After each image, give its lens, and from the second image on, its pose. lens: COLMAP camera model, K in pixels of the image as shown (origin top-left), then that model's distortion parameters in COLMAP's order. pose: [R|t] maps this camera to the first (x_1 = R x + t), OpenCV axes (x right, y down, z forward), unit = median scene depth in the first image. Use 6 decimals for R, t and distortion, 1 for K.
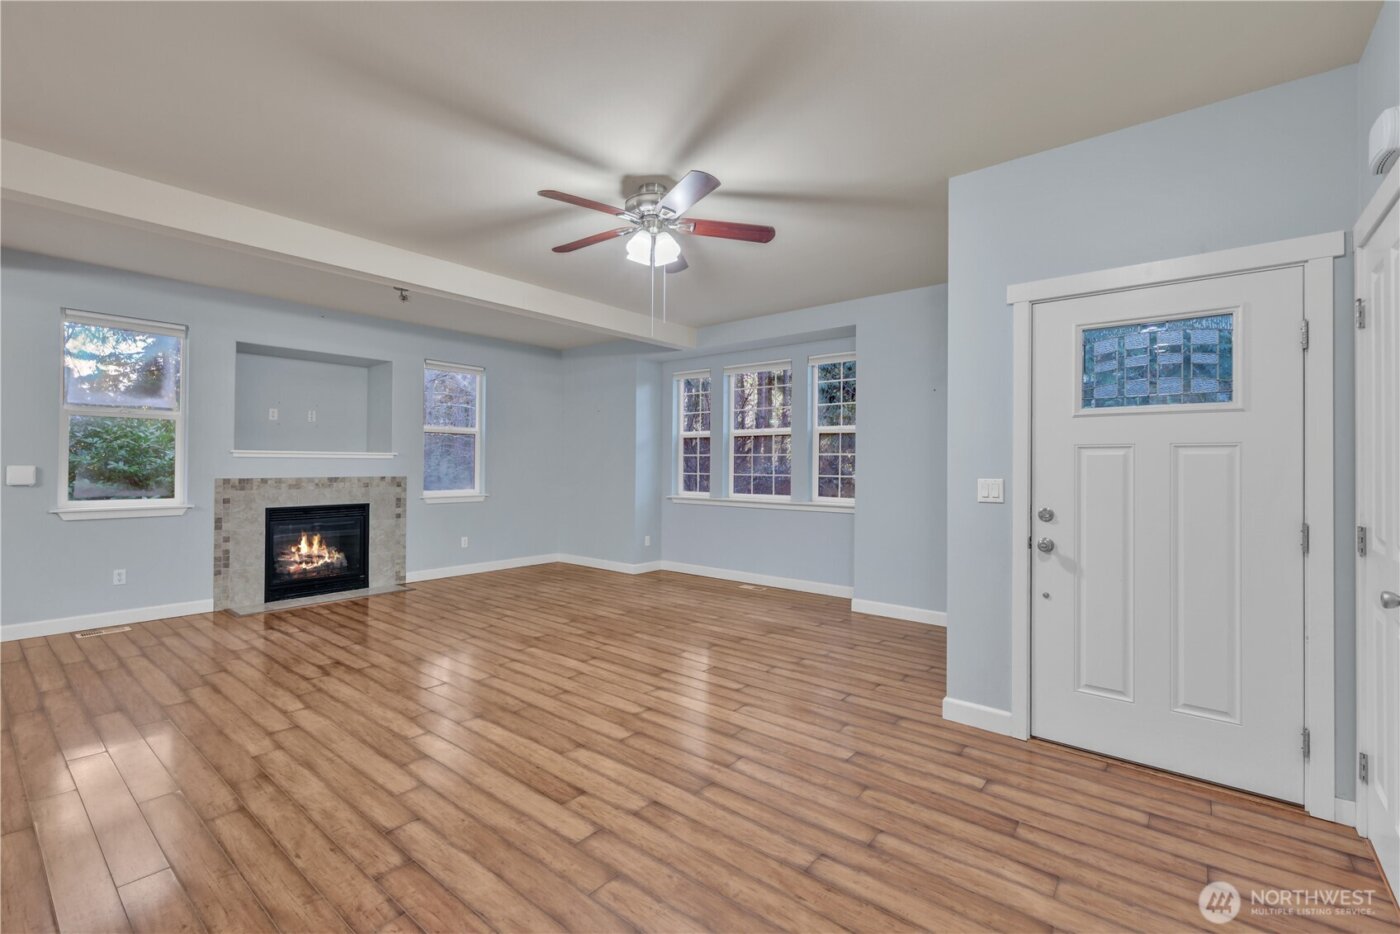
lens RADIAL K [[613.6, 0, 700.0], [0, 613.6, 467.0], [0, 0, 1]] dist [0.011847, 0.000107]
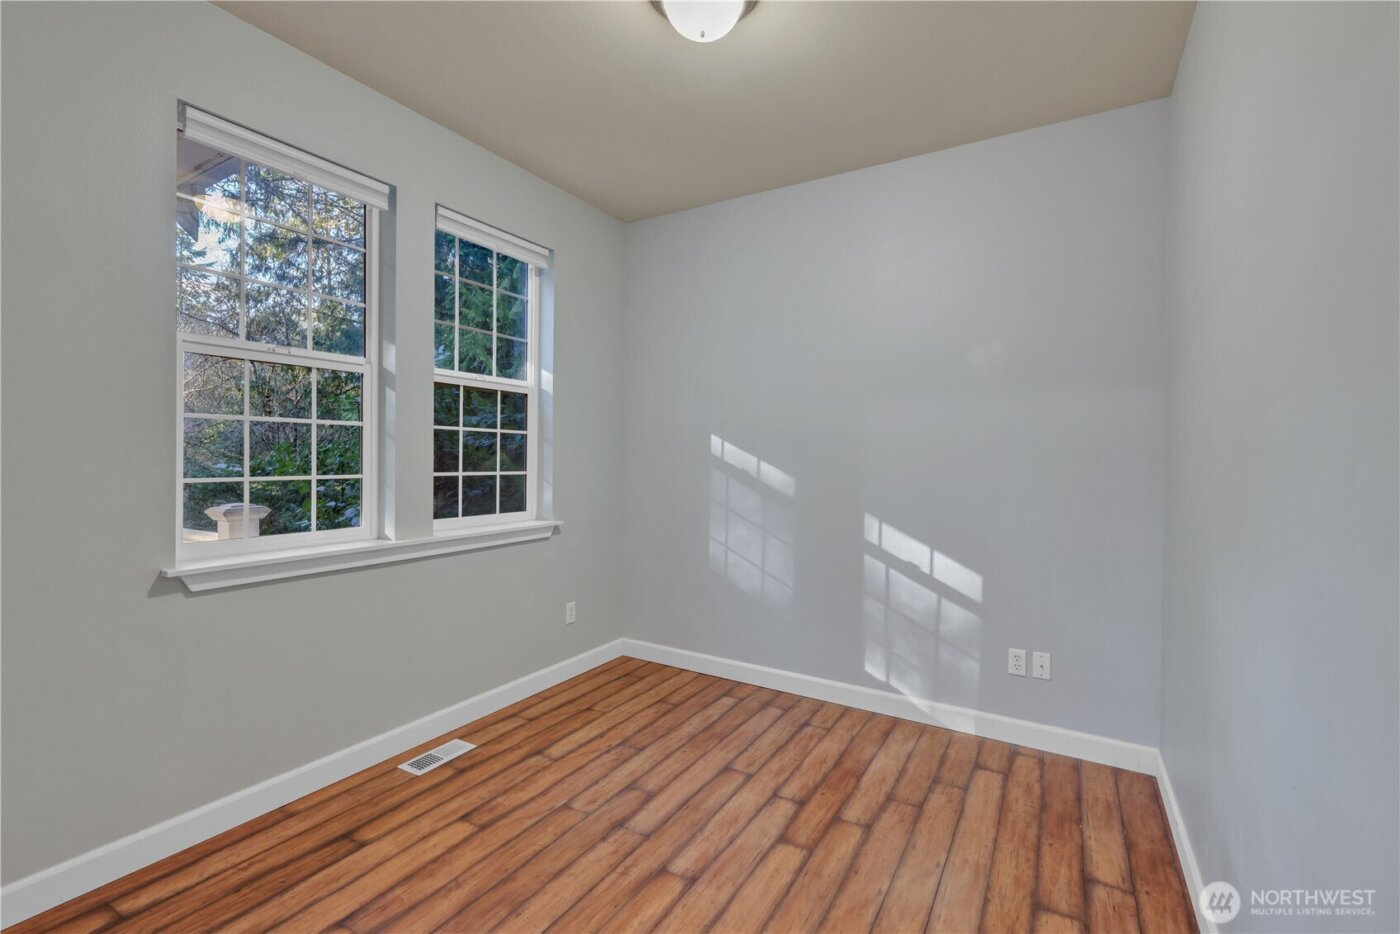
lens RADIAL K [[613.6, 0, 700.0], [0, 613.6, 467.0], [0, 0, 1]] dist [0.011847, 0.000107]
pose [[-0.146603, -0.009709, 0.989148, -0.301490], [-0.002885, 0.999952, 0.009387, 0.003200], [-0.989191, -0.001477, -0.146624, 0.893346]]
